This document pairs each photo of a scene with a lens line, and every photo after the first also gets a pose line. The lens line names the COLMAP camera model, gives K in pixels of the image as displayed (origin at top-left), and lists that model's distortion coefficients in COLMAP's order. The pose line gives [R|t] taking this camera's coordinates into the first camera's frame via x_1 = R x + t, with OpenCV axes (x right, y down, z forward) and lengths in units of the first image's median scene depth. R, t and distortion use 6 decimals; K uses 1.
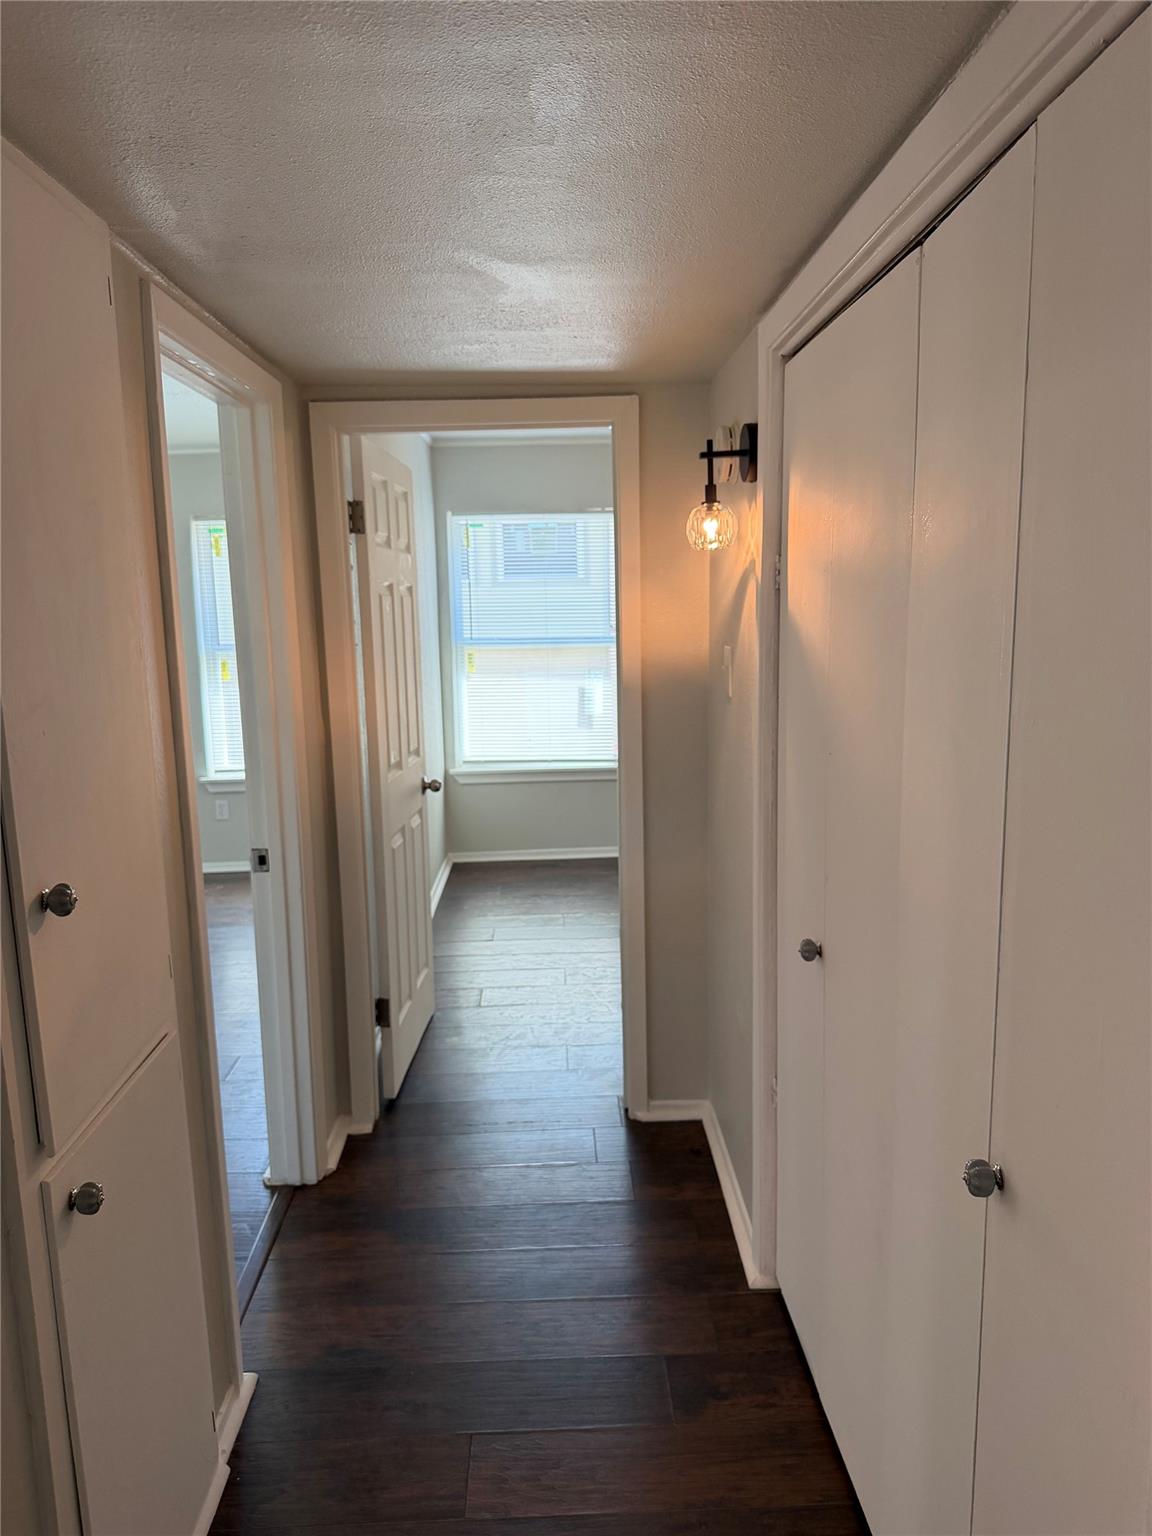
lens RADIAL K [[1071.6, 0, 576.9], [0, 1071.6, 767.8], [0, 0, 1]] dist [-0.002902, -0.000227]
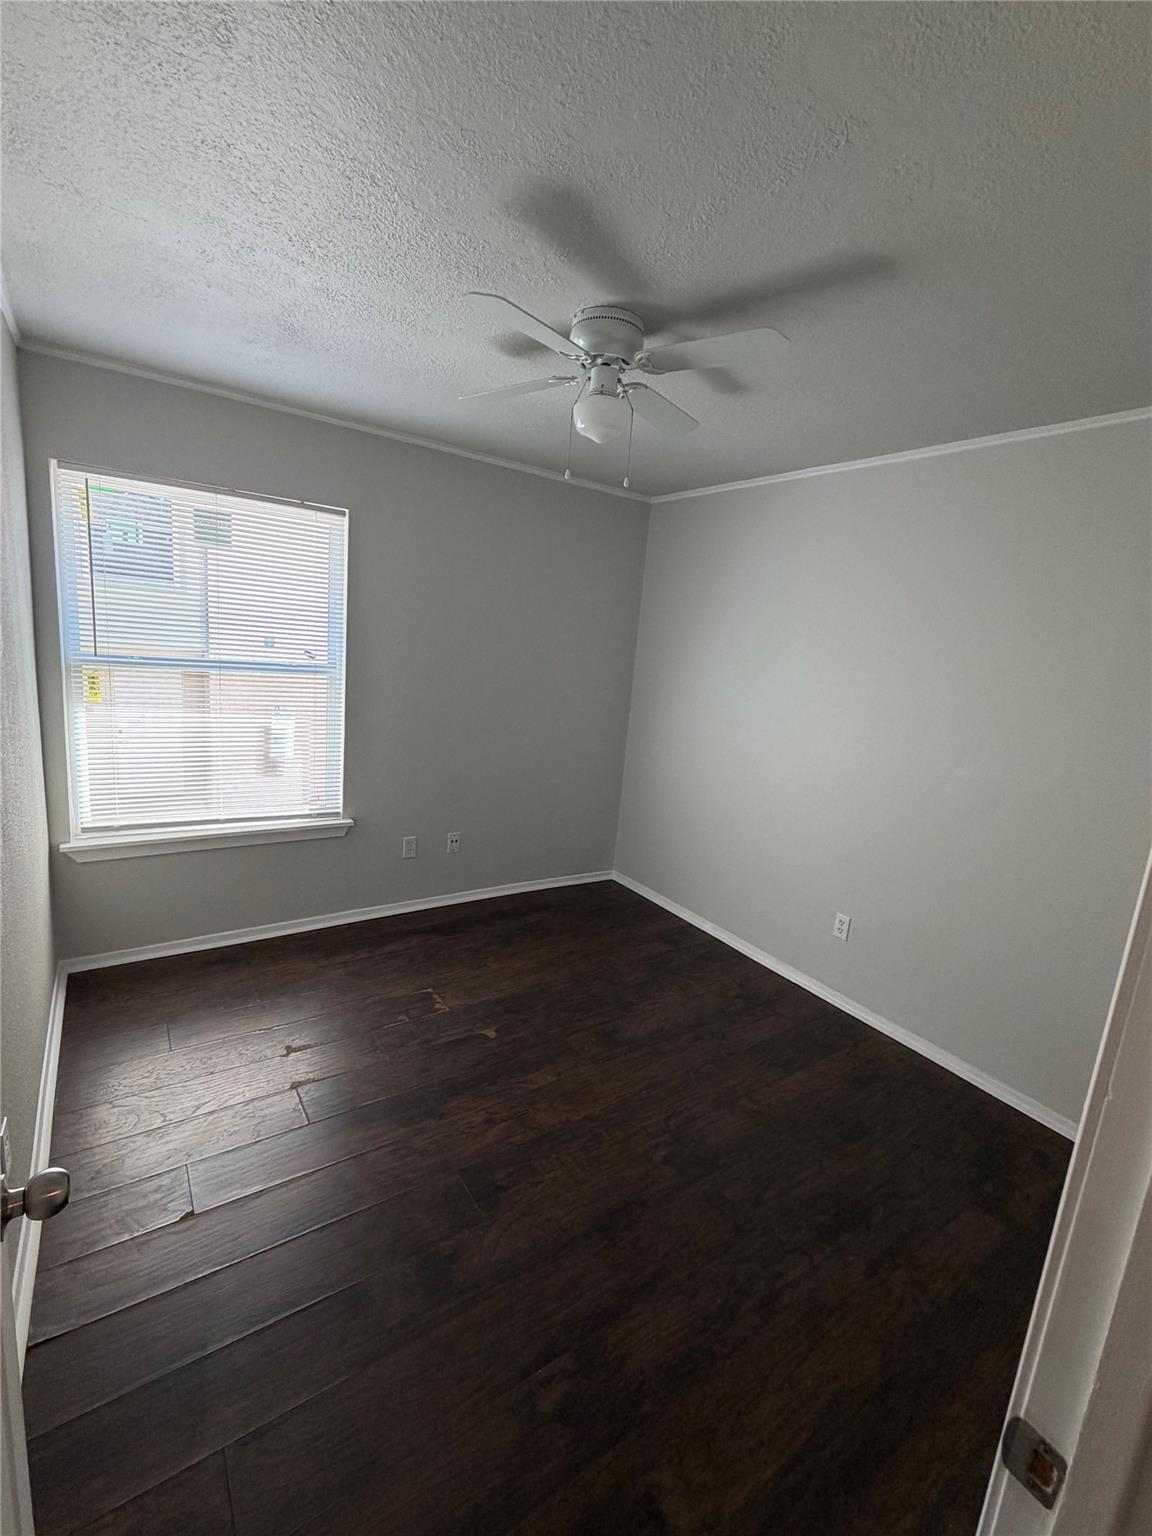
lens RADIAL K [[671.6, 0, 582.8], [0, 671.6, 762.8], [0, 0, 1]] dist [0.004151, 0.000345]
pose [[0.821493, -0.012009, 0.570092, -0.087875], [-0.011702, 0.999213, 0.037910, -0.070089], [-0.570098, -0.037814, 0.820706, 0.453087]]
